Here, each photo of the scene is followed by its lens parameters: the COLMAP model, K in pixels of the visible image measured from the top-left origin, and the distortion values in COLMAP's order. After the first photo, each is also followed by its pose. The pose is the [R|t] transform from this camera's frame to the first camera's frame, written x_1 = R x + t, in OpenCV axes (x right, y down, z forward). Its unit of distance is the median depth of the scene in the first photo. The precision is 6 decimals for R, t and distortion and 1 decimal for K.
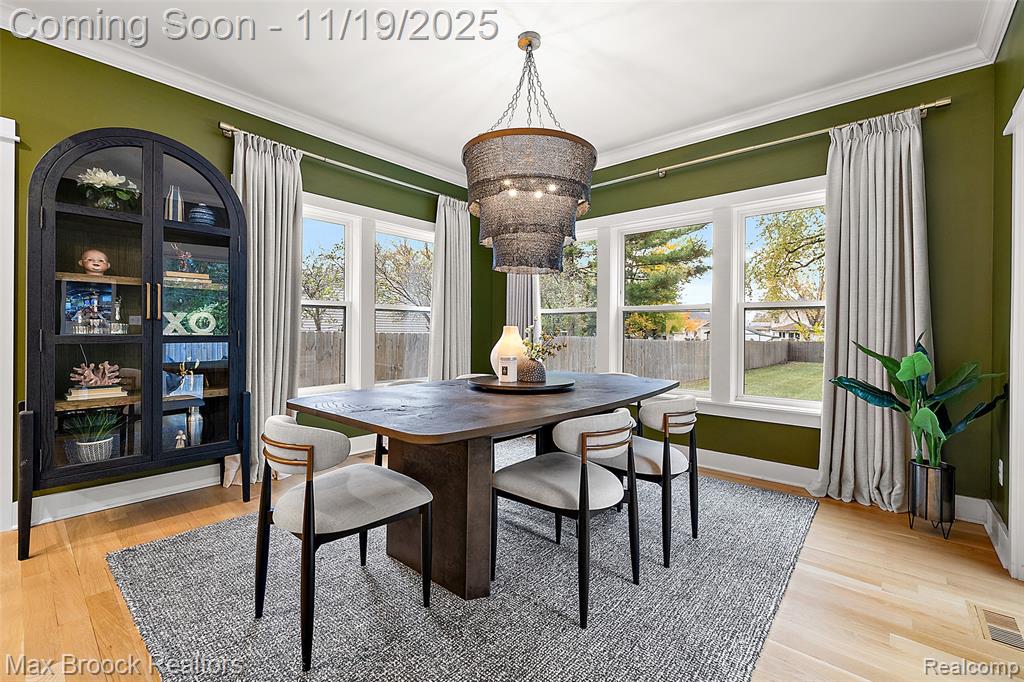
lens RADIAL K [[432.8, 0, 513.5], [0, 432.8, 338.4], [0, 0, 1]] dist [-0.002685, -0.001007]
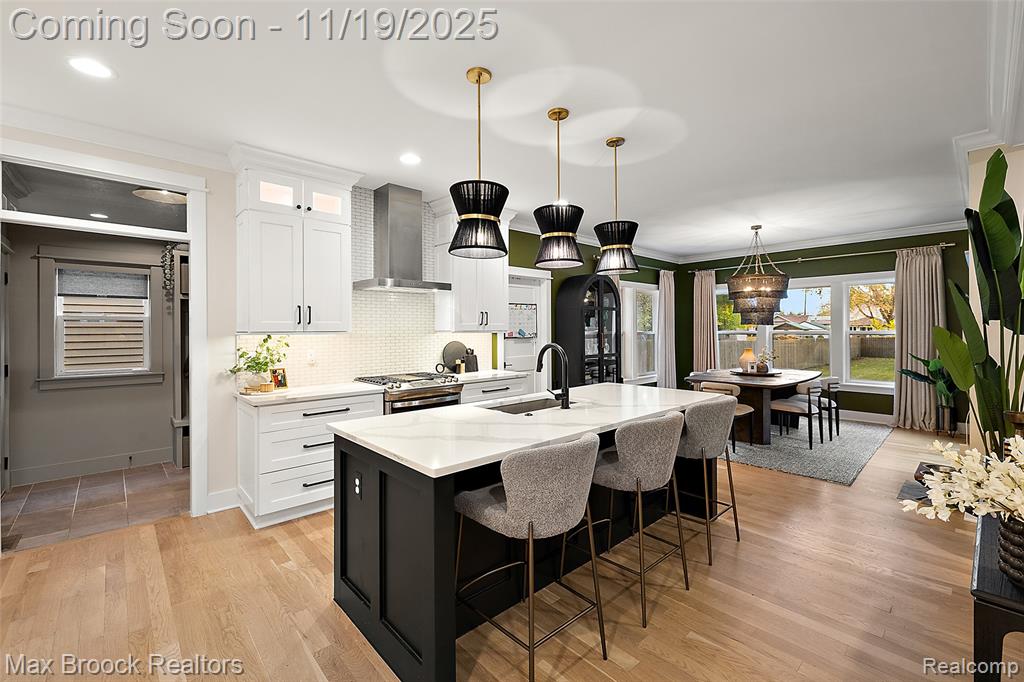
lens RADIAL K [[432.8, 0, 510.8], [0, 432.8, 334.5], [0, 0, 1]] dist [-0.002685, -0.001007]
pose [[0.993840, -0.015224, -0.109777, -0.939523], [0.015156, 0.999884, -0.001453, -0.109449], [0.109787, -0.000220, 0.993955, -1.338725]]
